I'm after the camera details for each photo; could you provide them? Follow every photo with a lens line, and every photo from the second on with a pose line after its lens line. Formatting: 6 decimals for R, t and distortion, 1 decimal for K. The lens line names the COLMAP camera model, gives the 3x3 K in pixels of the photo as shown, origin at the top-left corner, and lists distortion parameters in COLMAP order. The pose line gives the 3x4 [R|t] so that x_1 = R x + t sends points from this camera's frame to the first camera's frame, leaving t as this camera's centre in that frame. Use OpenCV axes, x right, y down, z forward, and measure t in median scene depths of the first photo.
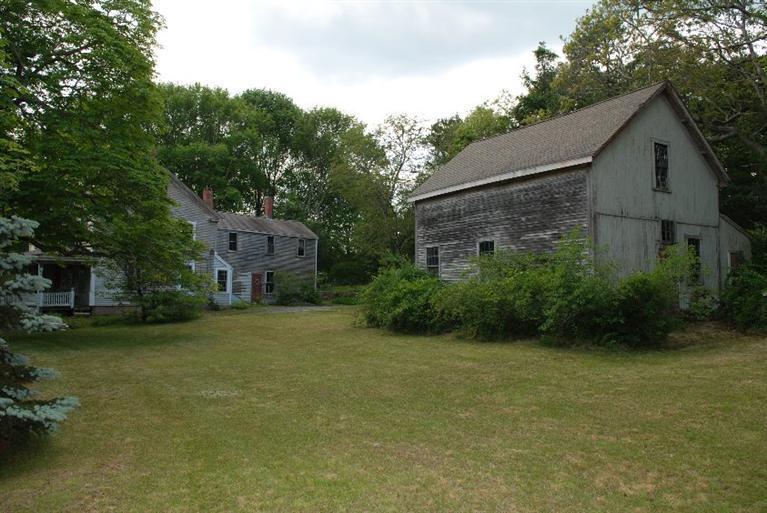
lens RADIAL K [[570.0, 0, 390.7], [0, 570.0, 256.6], [0, 0, 1]] dist [-0.001405, -0.077774]
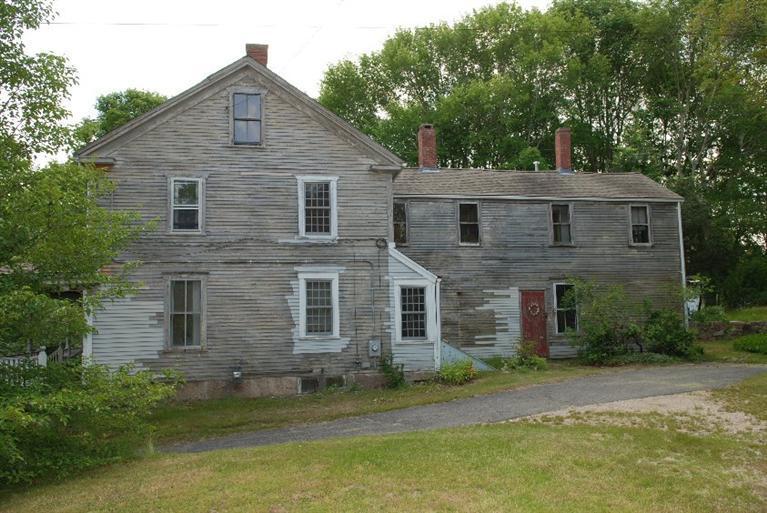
lens RADIAL K [[632.1, 0, 383.5], [0, 632.1, 256.5], [0, 0, 1]] dist [0.003157, 0.003797]
pose [[0.808758, -0.097915, -0.579934, -0.040458], [0.077523, 0.995189, -0.059915, 0.024872], [0.583010, 0.003499, 0.812458, 0.540255]]
